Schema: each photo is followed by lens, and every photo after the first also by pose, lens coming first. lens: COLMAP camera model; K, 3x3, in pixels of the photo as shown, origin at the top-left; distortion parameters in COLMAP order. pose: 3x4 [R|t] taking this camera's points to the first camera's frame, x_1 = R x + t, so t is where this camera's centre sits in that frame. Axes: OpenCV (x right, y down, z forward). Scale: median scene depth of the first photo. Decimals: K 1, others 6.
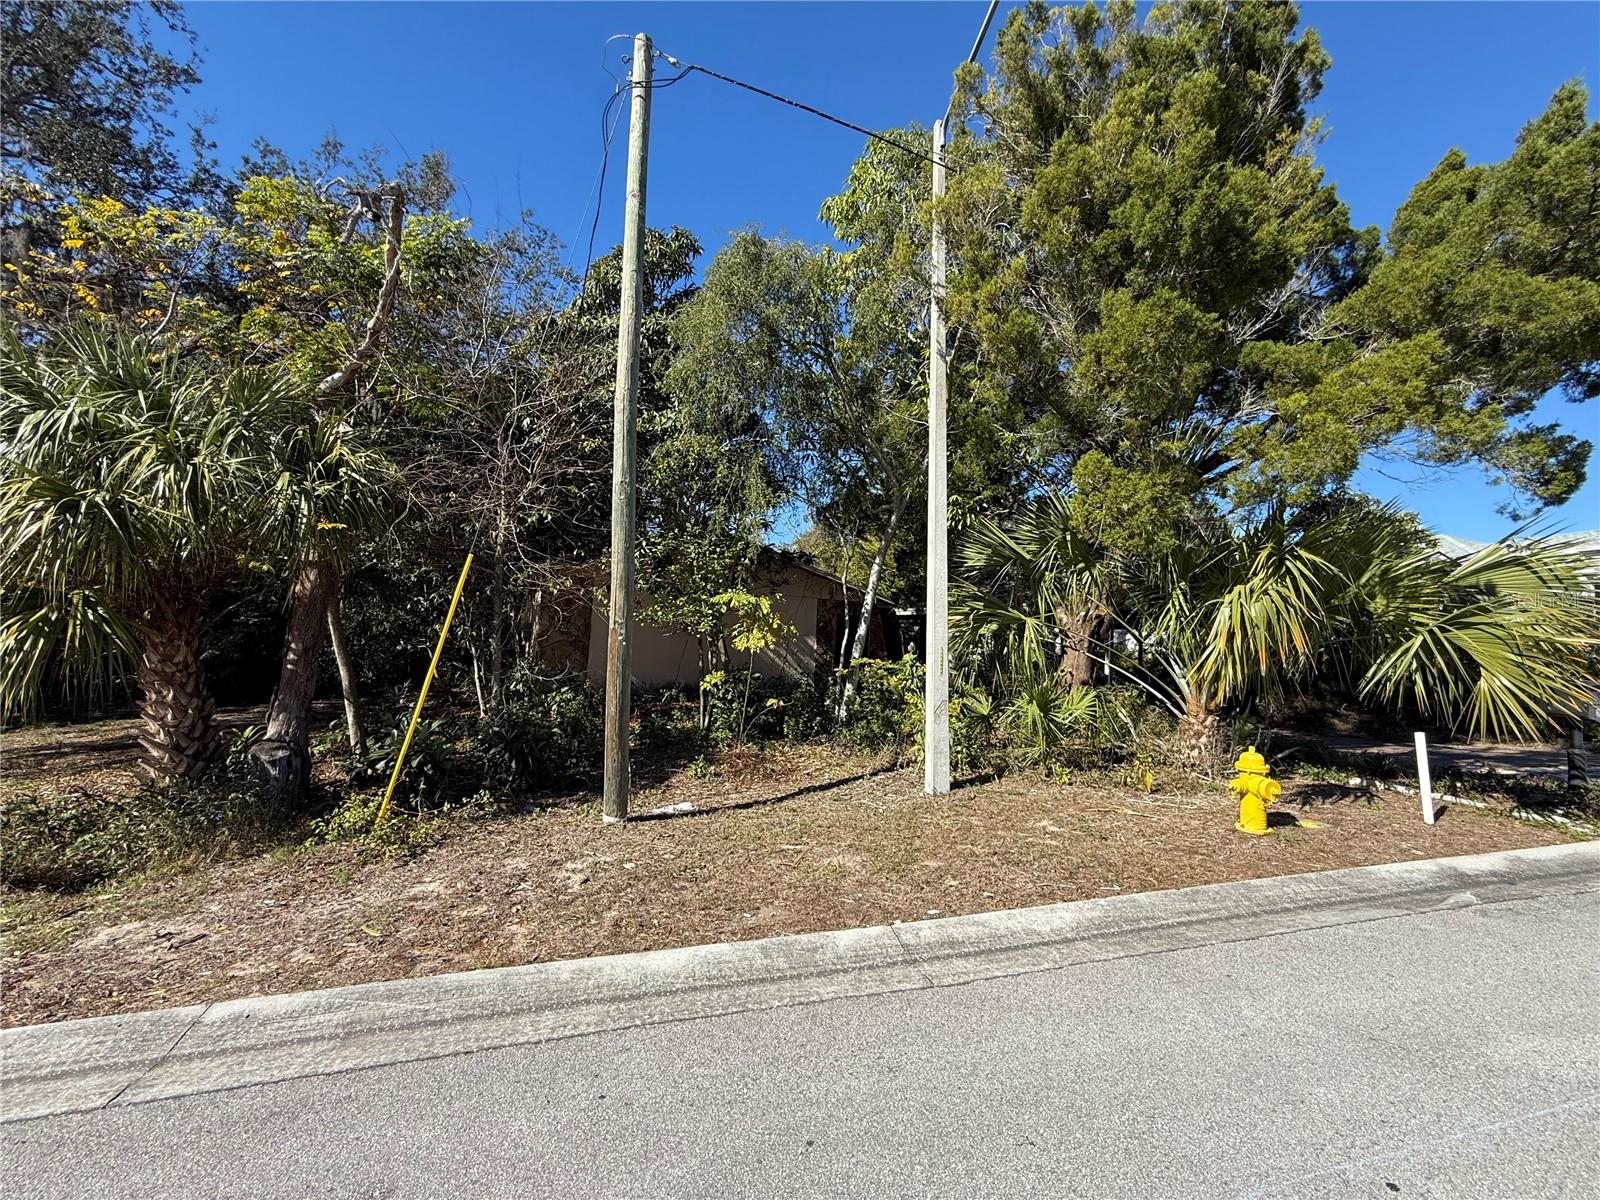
lens RADIAL K [[642.7, 0, 792.1], [0, 642.7, 597.7], [0, 0, 1]] dist [-0.001226, 0.000847]
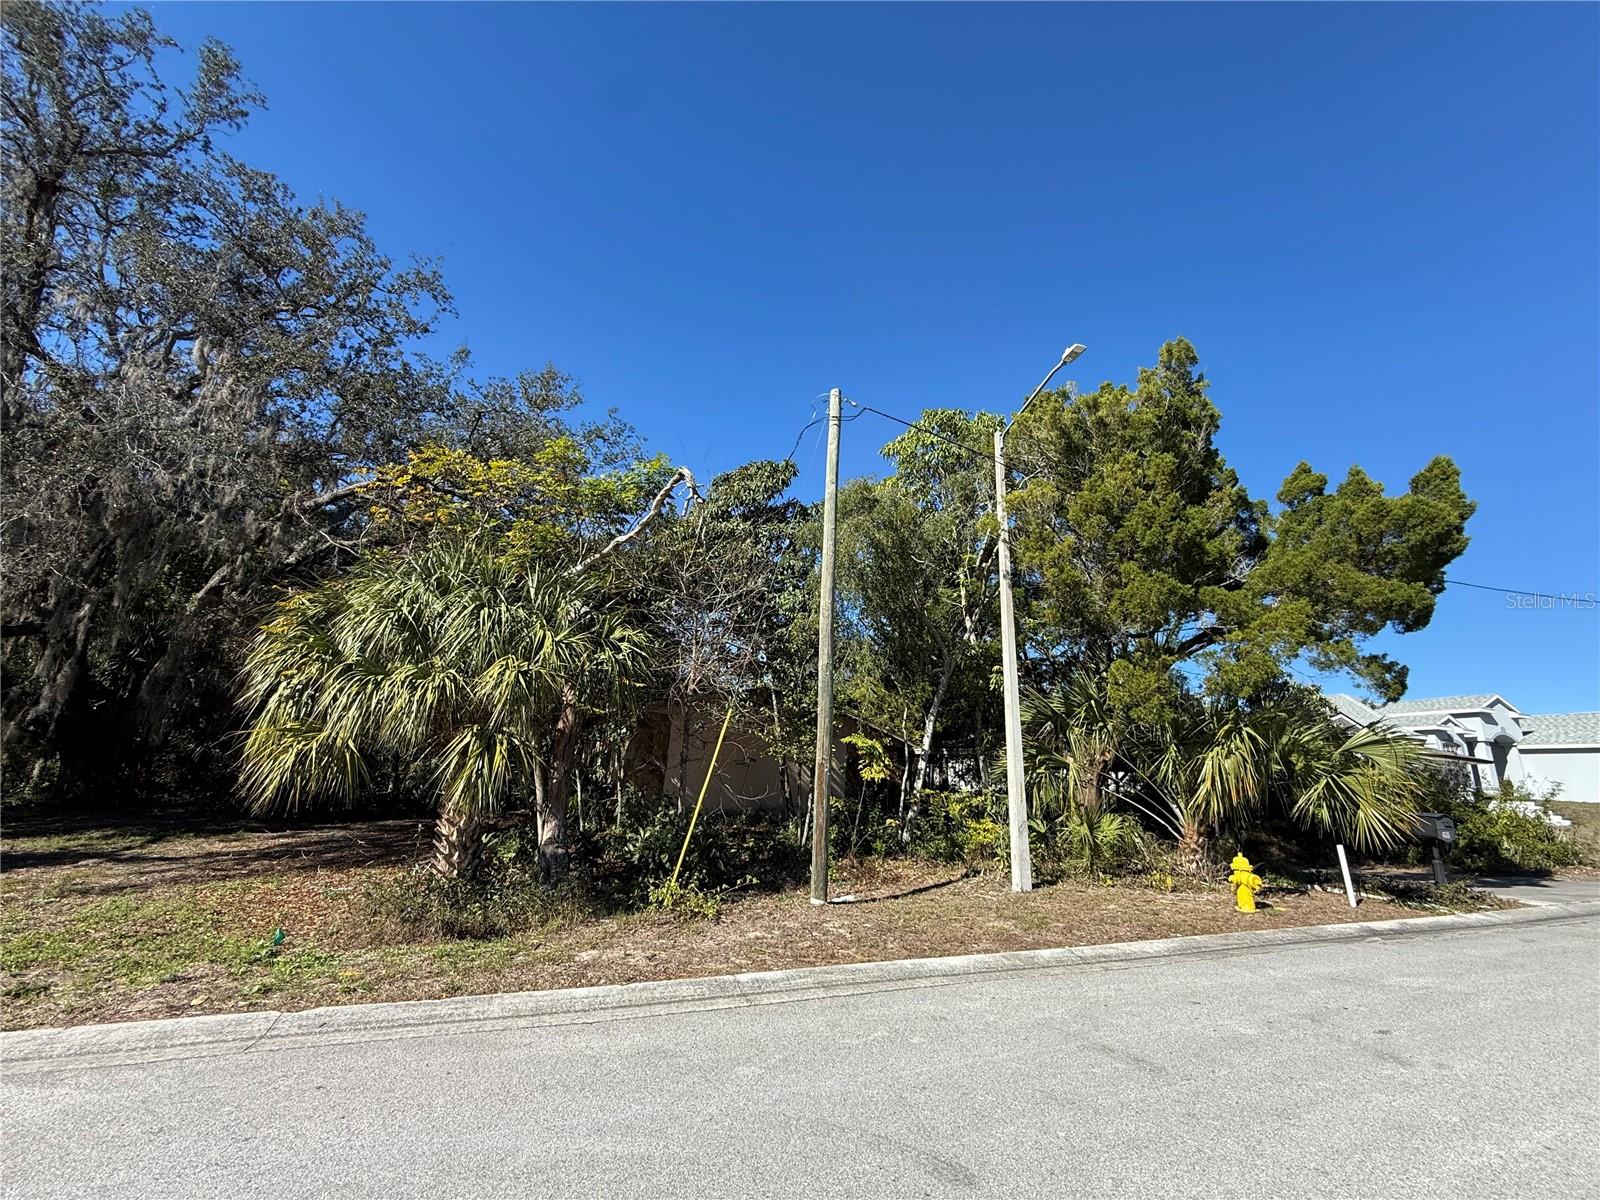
lens RADIAL K [[633.5, 0, 799.4], [0, 633.5, 589.9], [0, 0, 1]] dist [-0.002292, 0.006715]
pose [[0.995614, 0.050103, 0.079008, -0.431200], [-0.032092, 0.976166, -0.214637, -0.023616], [-0.087879, 0.211160, 0.973493, -0.464565]]
